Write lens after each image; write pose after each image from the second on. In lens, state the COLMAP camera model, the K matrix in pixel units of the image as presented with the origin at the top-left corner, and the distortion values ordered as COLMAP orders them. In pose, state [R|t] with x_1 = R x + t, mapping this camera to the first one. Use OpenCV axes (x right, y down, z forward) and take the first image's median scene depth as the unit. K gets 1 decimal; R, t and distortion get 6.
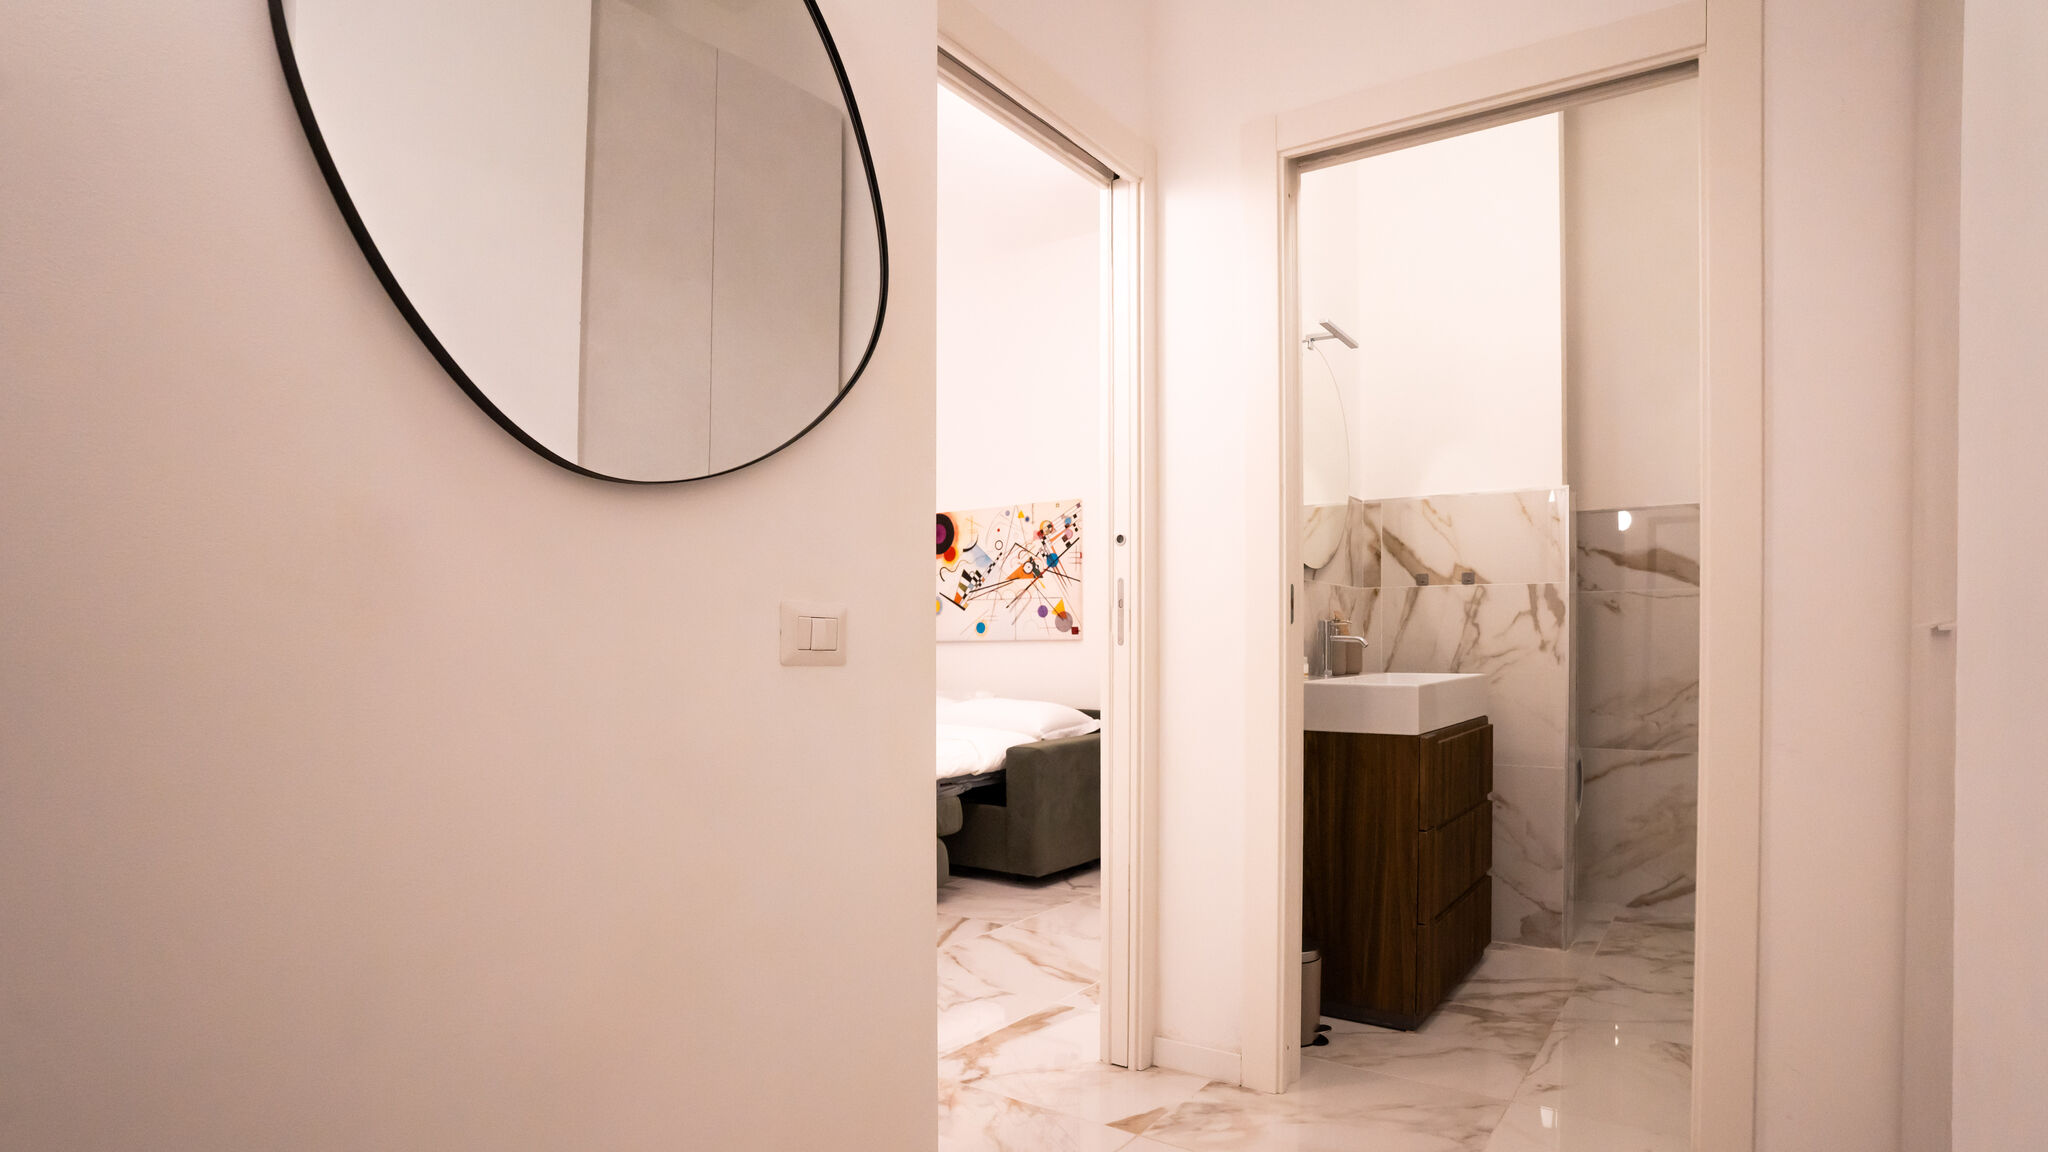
lens RADIAL K [[1087.9, 0, 1031.4], [0, 1087.9, 648.5], [0, 0, 1]] dist [-0.080631, 0.044520]
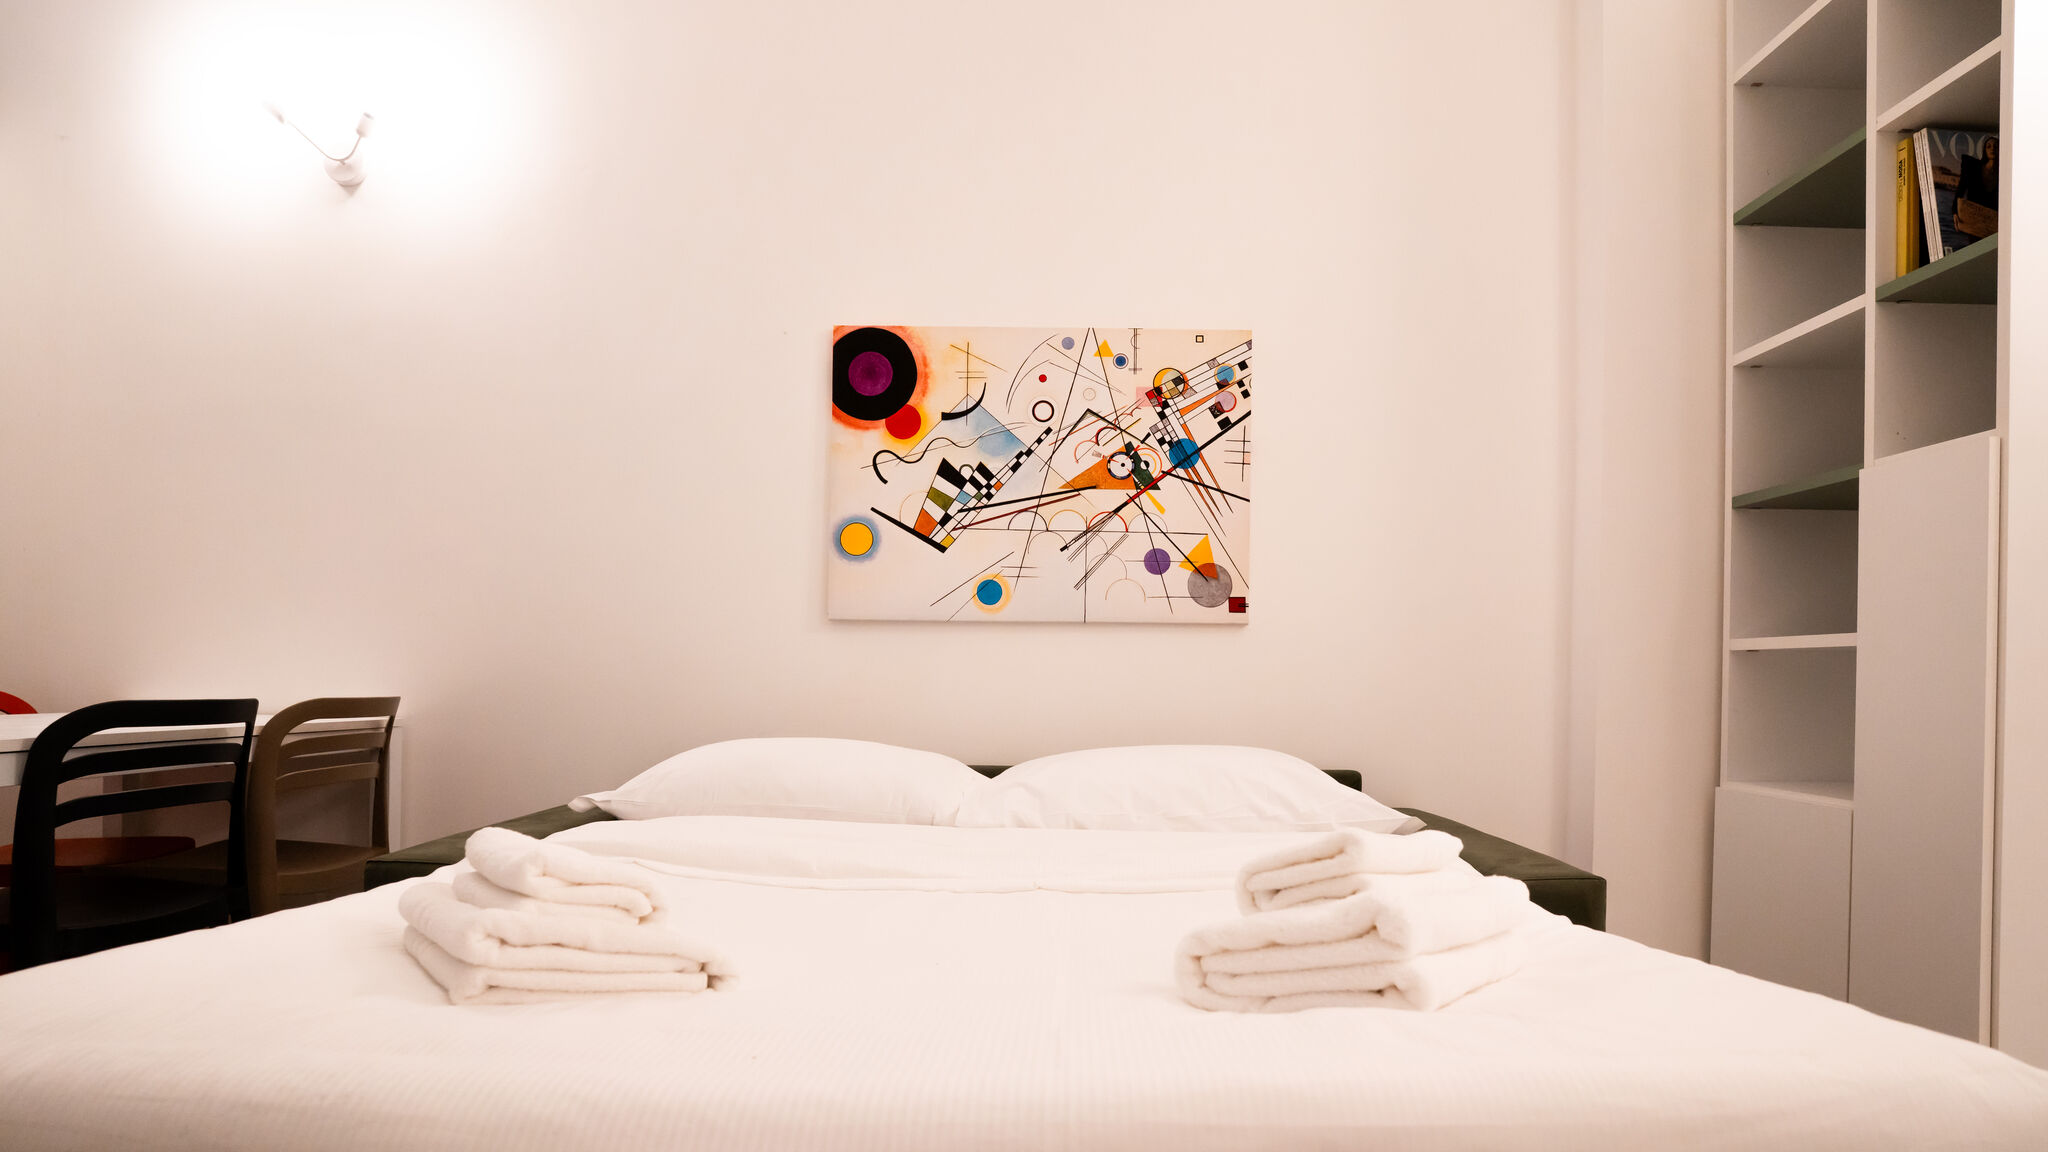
lens RADIAL K [[1102.0, 0, 1144.5], [0, 1102.0, 734.3], [0, 0, 1]] dist [-0.072269, 0.028421]
pose [[0.805847, -0.000963, 0.592123, -0.272428], [-0.014746, 0.999656, 0.021694, 0.029695], [-0.591940, -0.026214, 0.805555, 0.618282]]
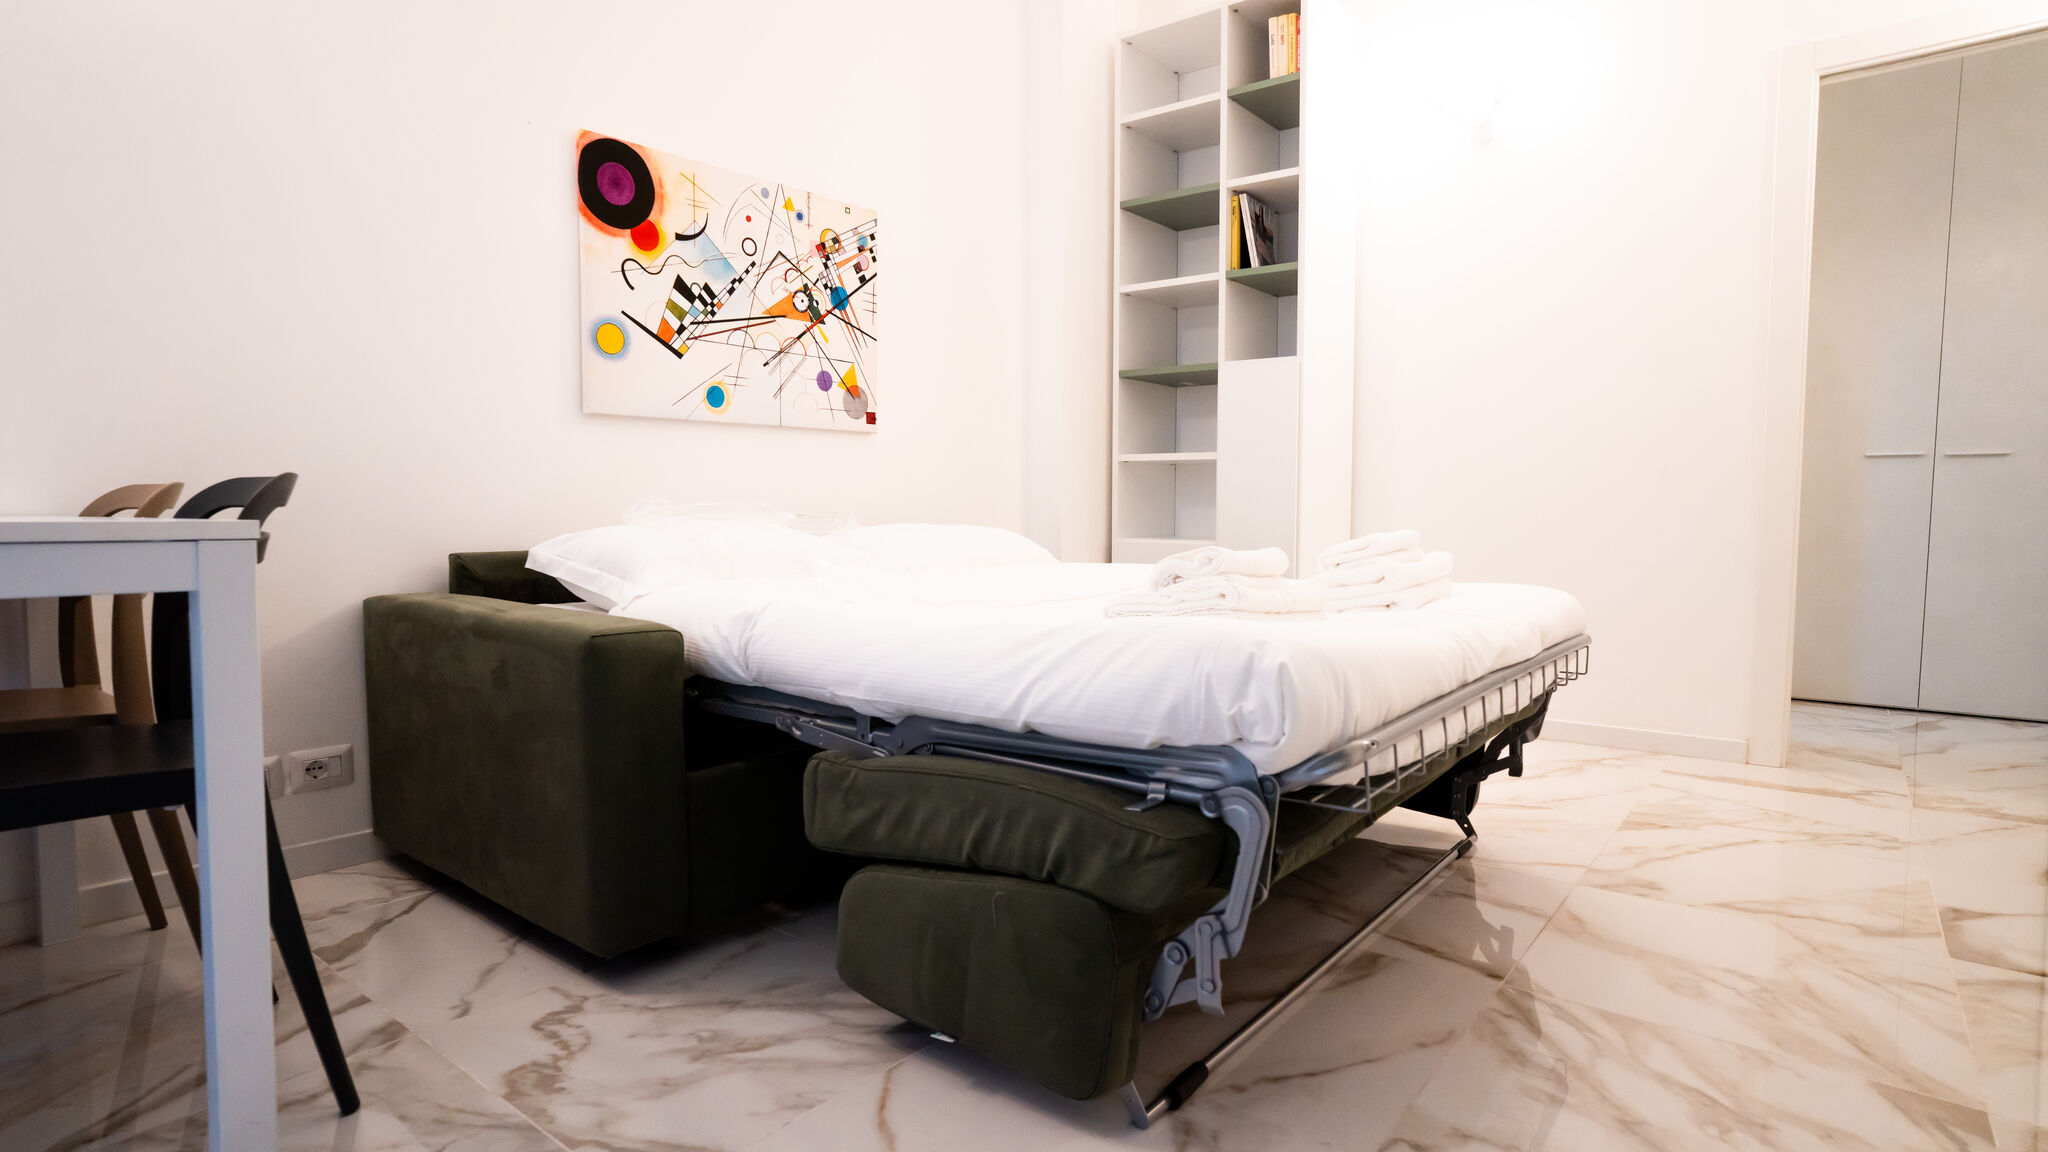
lens RADIAL K [[1062.2, 0, 1015.6], [0, 1062.2, 577.6], [0, 0, 1]] dist [-0.073237, 0.042143]
pose [[0.071714, -0.061932, 0.995501, -0.563599], [-0.000376, 0.998069, 0.062119, 0.037376], [-0.997425, -0.004830, 0.071552, 0.849734]]
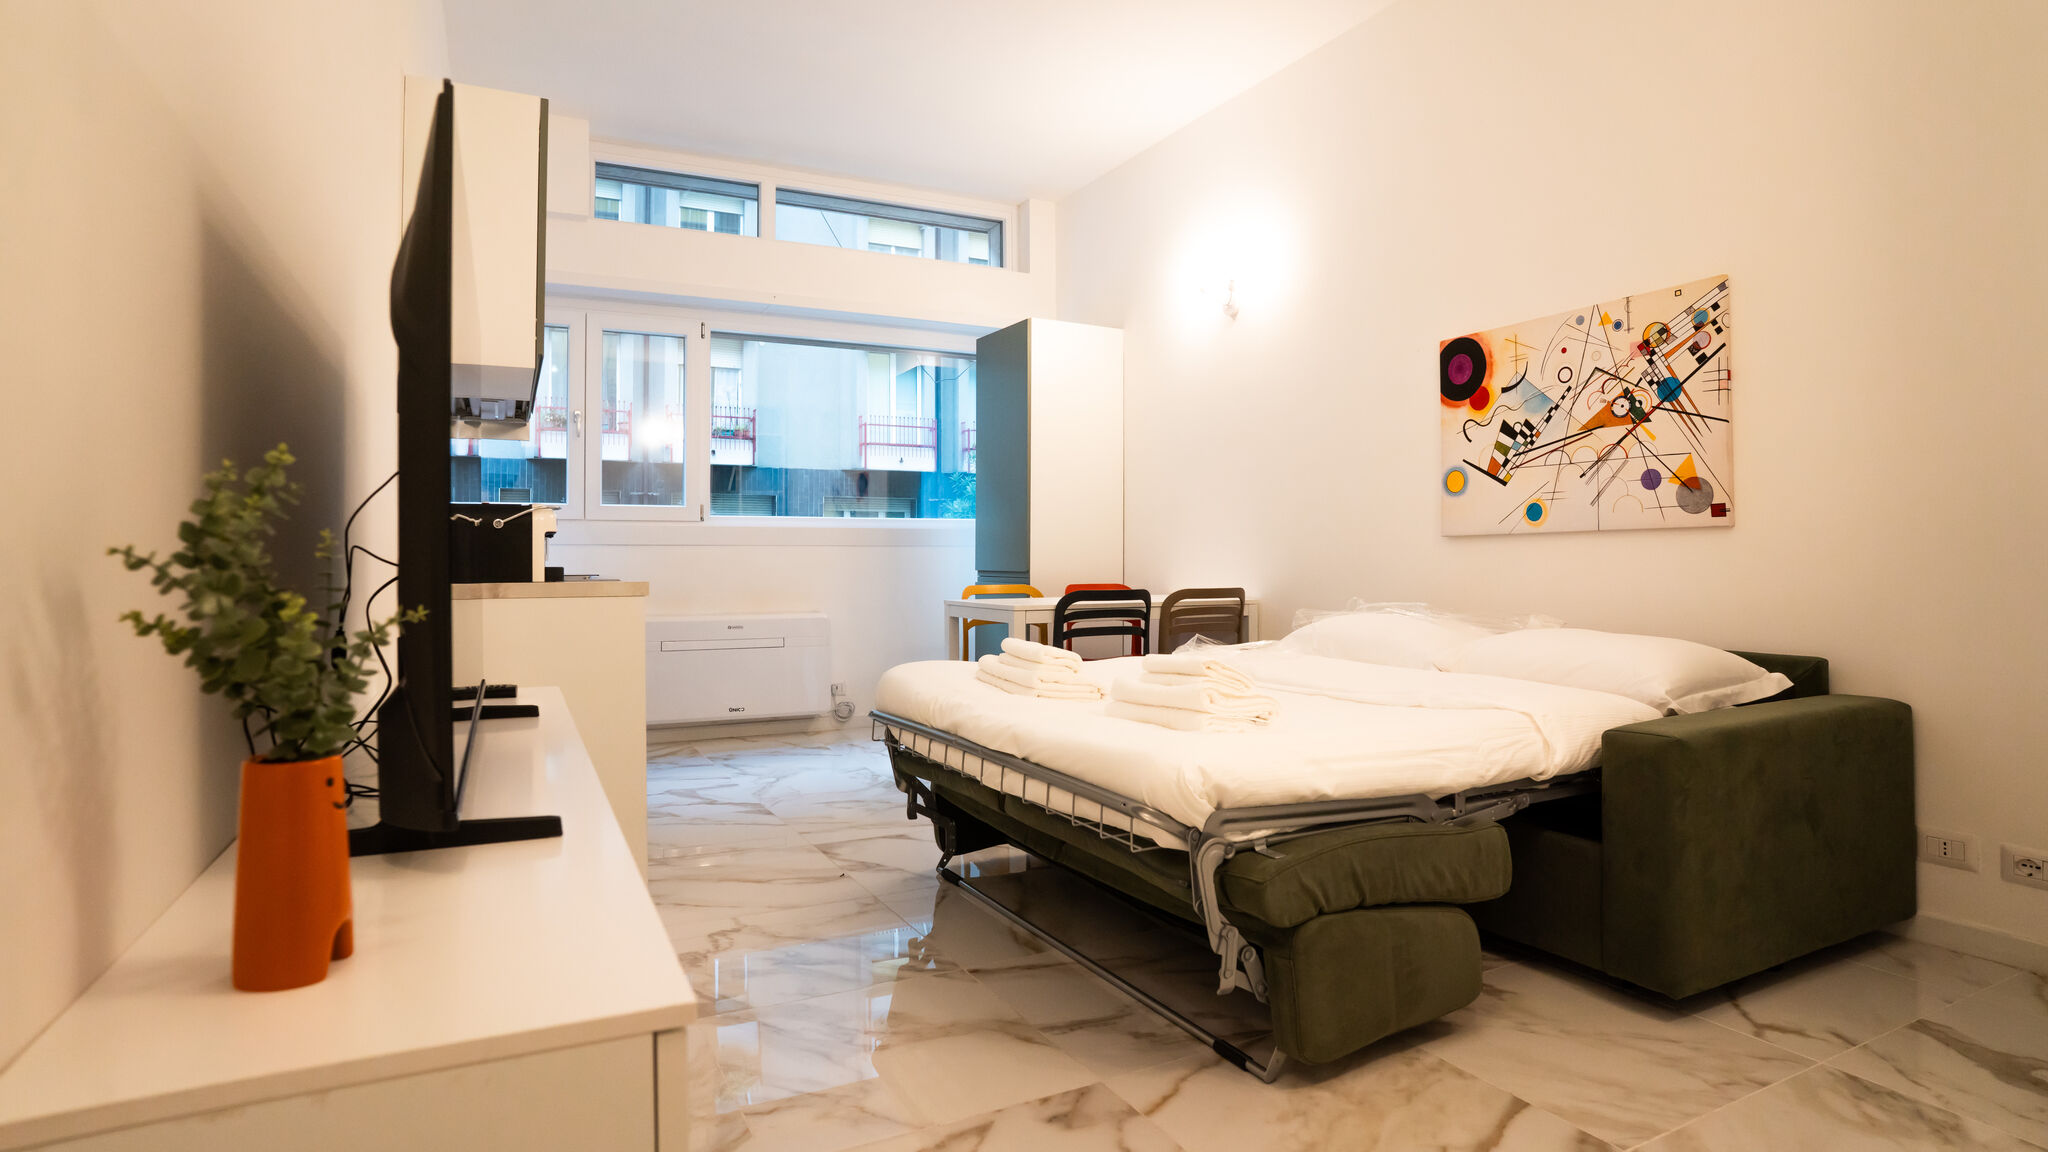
lens RADIAL K [[1058.5, 0, 1027.8], [0, 1058.5, 547.4], [0, 0, 1]] dist [-0.075074, 0.042144]
pose [[0.887248, -0.008151, -0.461220, -0.029972], [0.000429, 0.999858, -0.016844, 0.011312], [0.461292, 0.014747, 0.887126, 0.355619]]
